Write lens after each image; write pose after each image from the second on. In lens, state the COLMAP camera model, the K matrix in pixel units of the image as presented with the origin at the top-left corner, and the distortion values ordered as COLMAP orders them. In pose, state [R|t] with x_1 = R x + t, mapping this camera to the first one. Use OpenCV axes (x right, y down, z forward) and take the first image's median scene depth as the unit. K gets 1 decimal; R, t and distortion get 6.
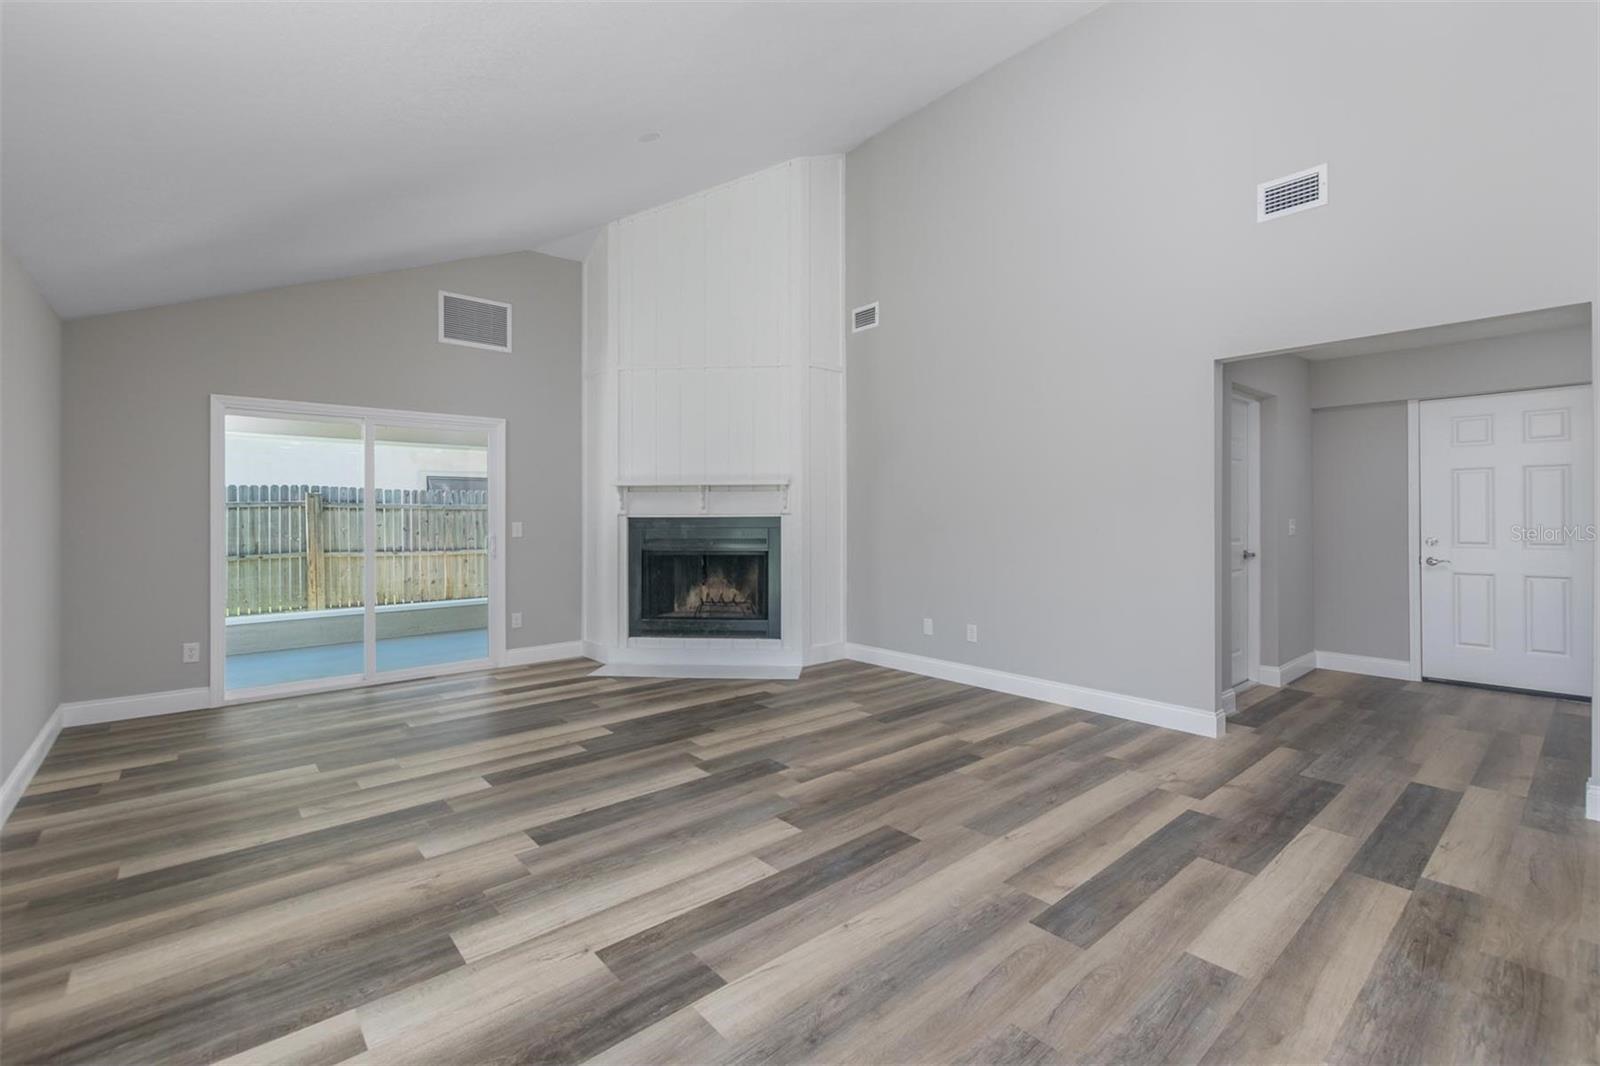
lens RADIAL K [[697.7, 0, 801.3], [0, 697.7, 518.9], [0, 0, 1]] dist [0.000660, -0.001455]
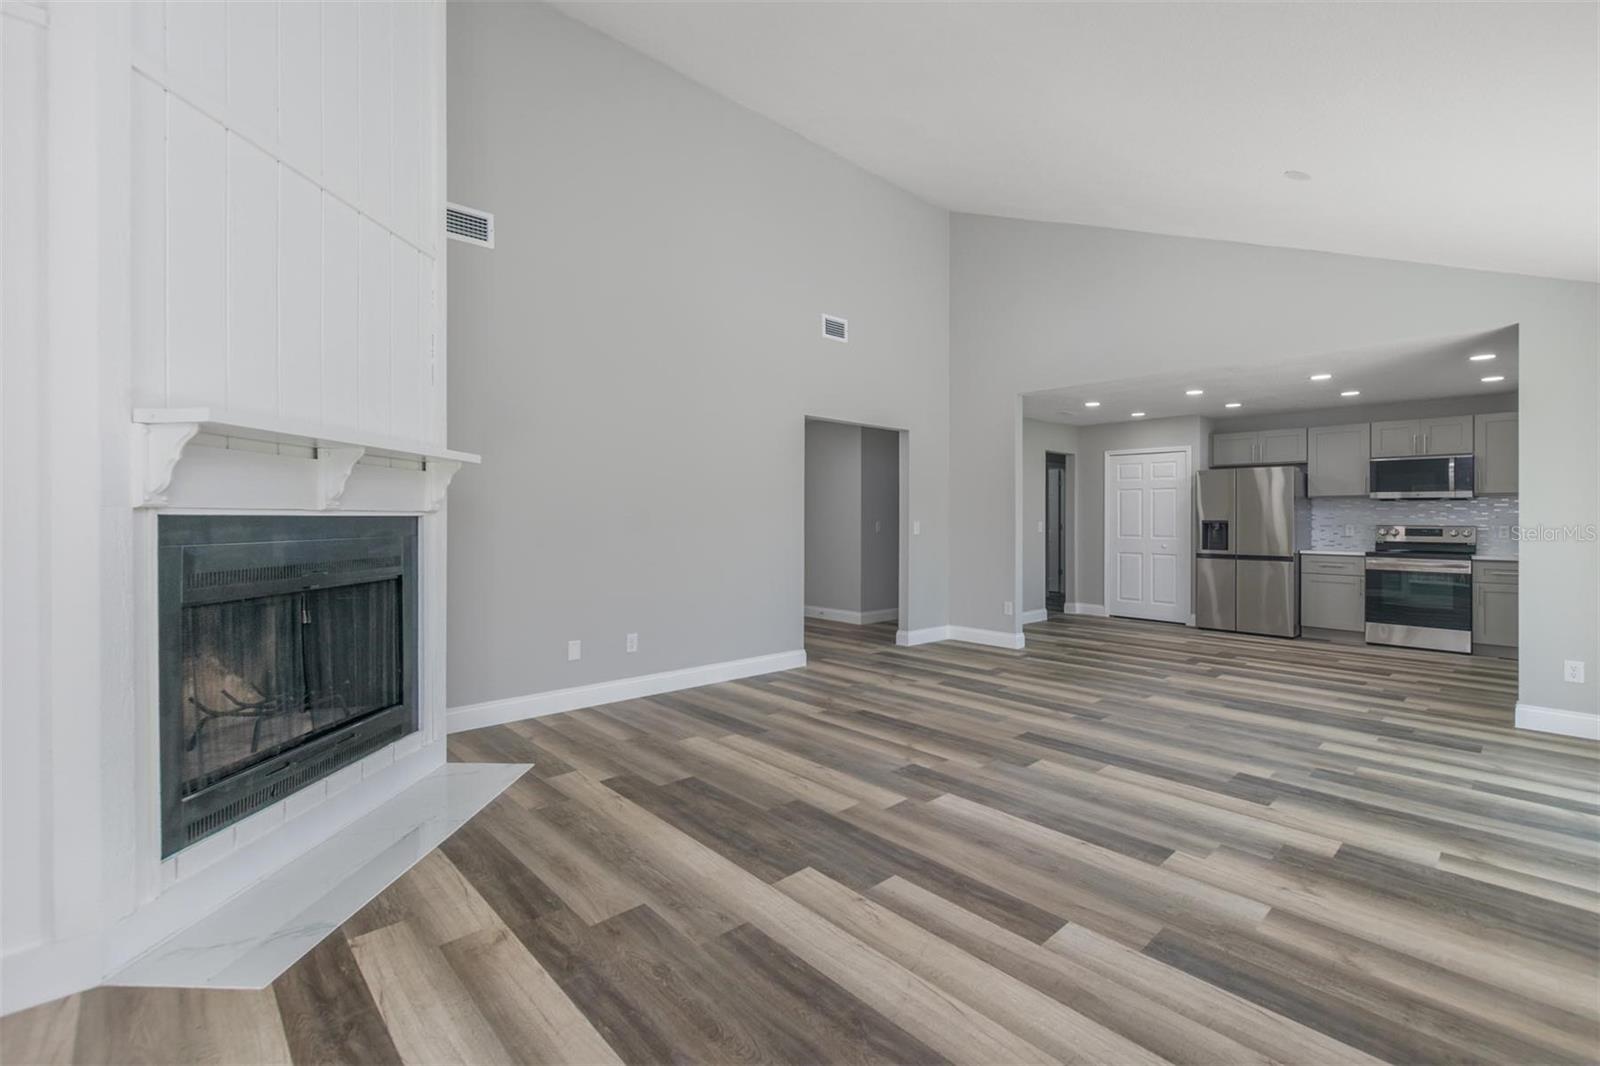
lens RADIAL K [[697.7, 0, 801.3], [0, 697.7, 518.9], [0, 0, 1]] dist [0.000660, -0.001455]
pose [[-0.034318, 0.003225, 0.999406, -1.138585], [-0.000485, 0.999995, -0.003243, 0.001903], [-0.999411, -0.000596, -0.034317, 1.321904]]
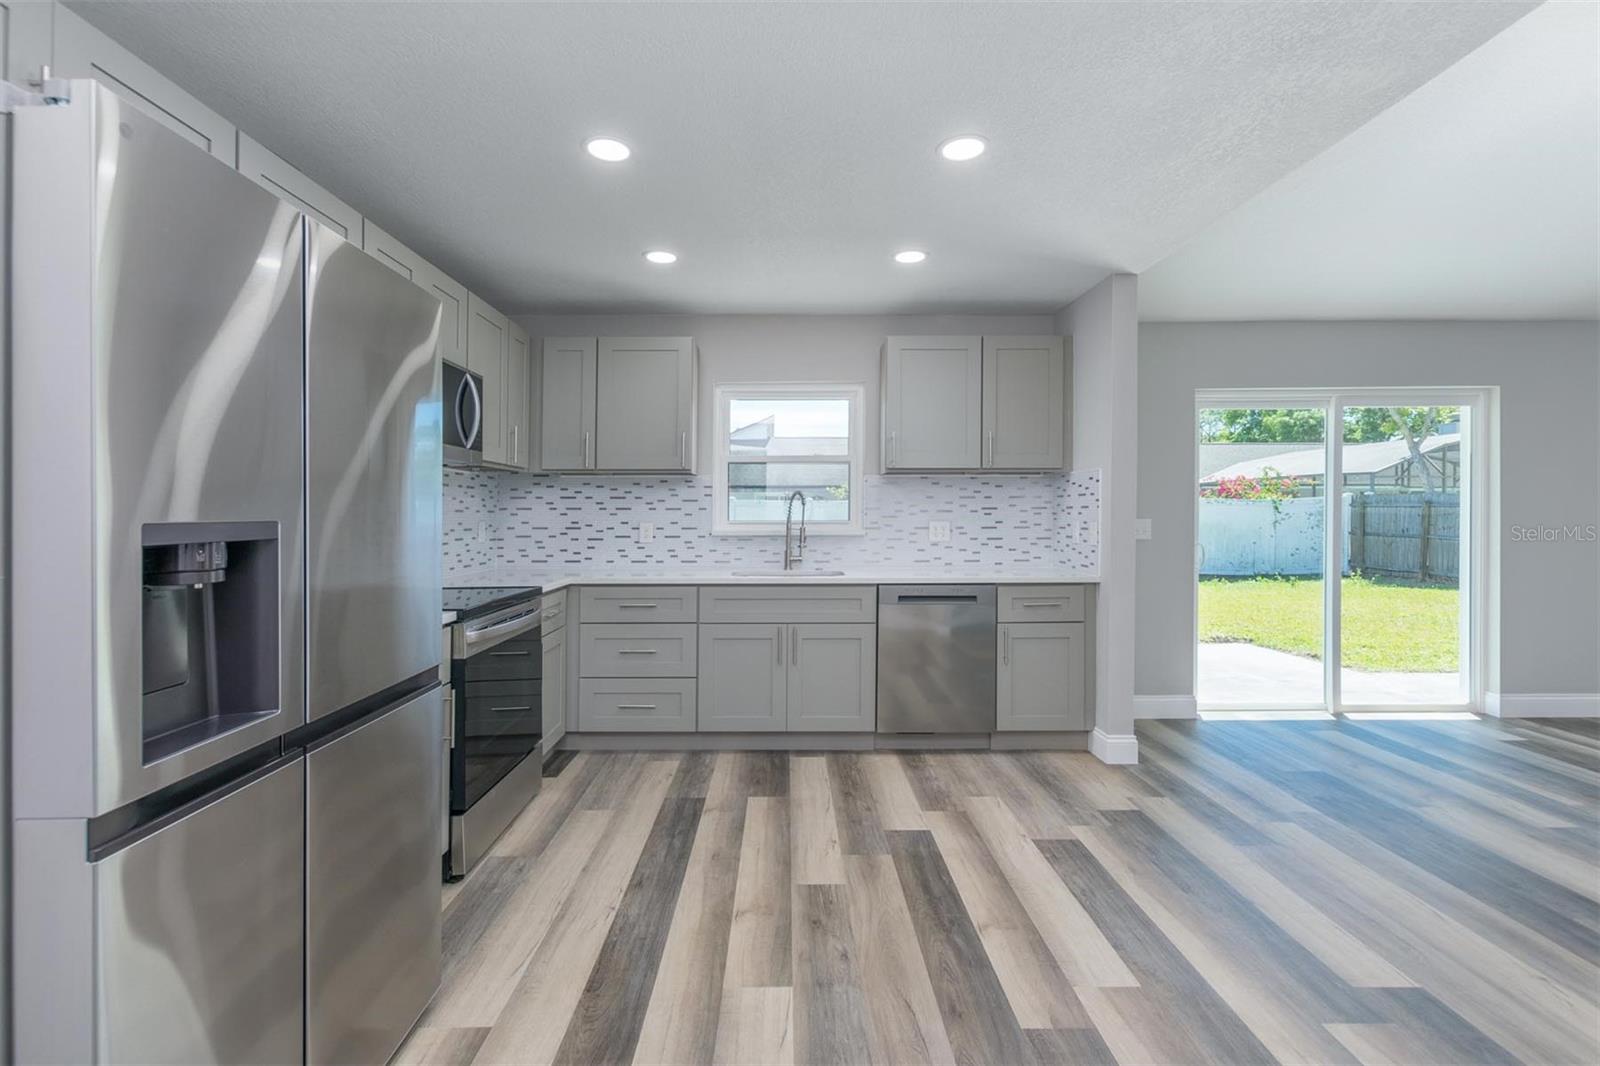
lens RADIAL K [[702.8, 0, 788.8], [0, 702.8, 508.4], [0, 0, 1]] dist [0.001640, 0.000072]
pose [[-0.653380, -0.000573, -0.757030, 1.388744], [0.002174, 0.999994, -0.002633, -0.007341], [0.757027, -0.003366, -0.653375, 0.199852]]
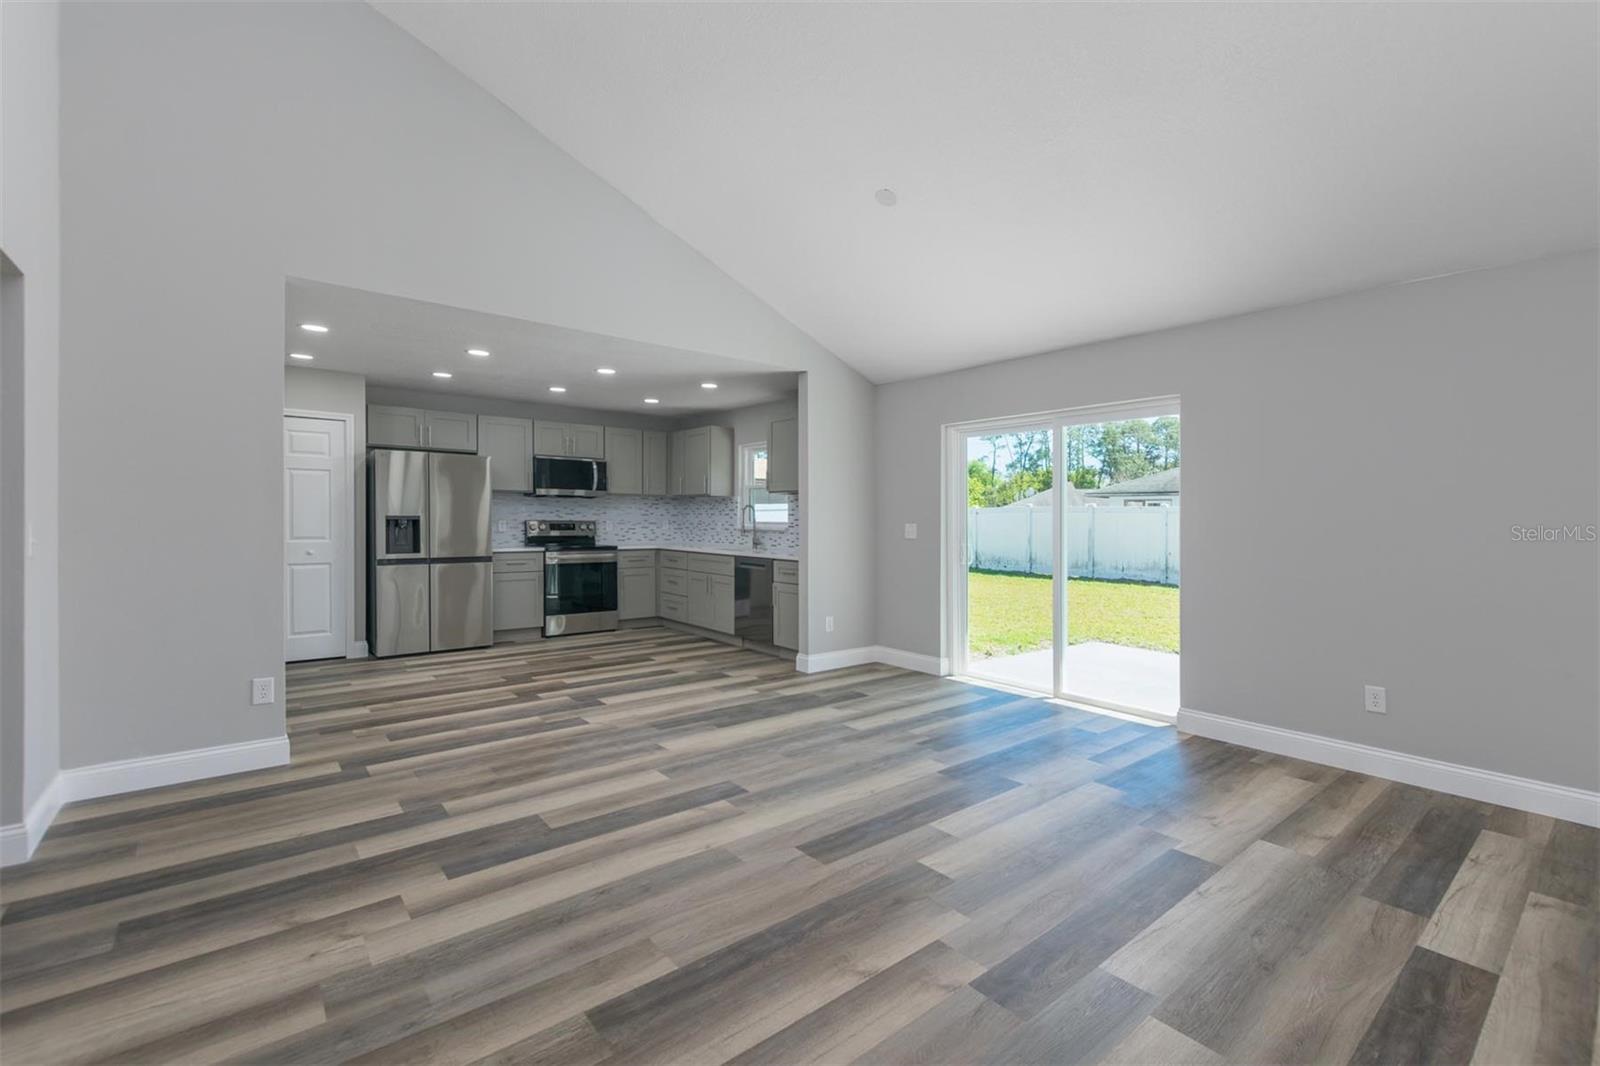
lens RADIAL K [[698.4, 0, 826.7], [0, 698.4, 529.8], [0, 0, 1]] dist [0.000713, -0.000181]
pose [[-0.999922, -0.005480, 0.011184, 0.101017], [-0.005238, 0.999754, 0.021537, -0.011641], [-0.011299, 0.021477, -0.999705, 1.699025]]
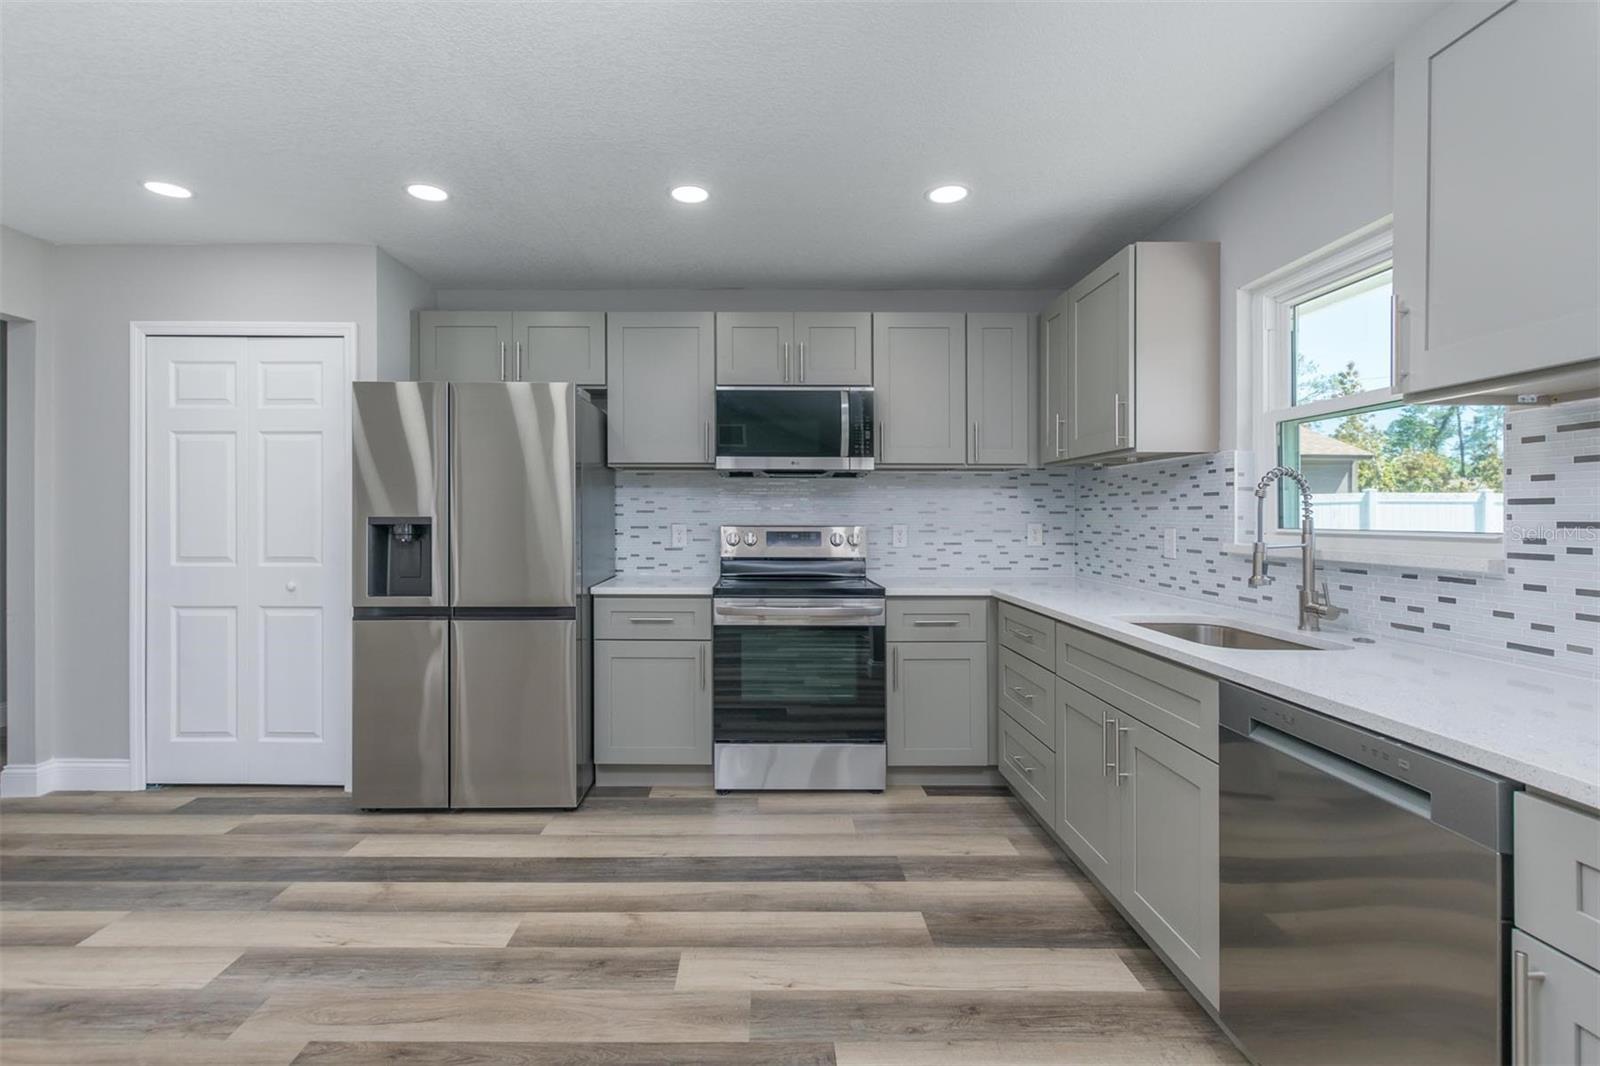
lens RADIAL K [[710.6, 0, 763.7], [0, 710.6, 517.9], [0, 0, 1]] dist [0.001210, -0.000354]
pose [[-0.753639, 0.000232, 0.657289, 0.320915], [0.002589, 0.999993, 0.002615, -0.001580], [-0.657284, 0.003673, -0.753634, 0.148262]]
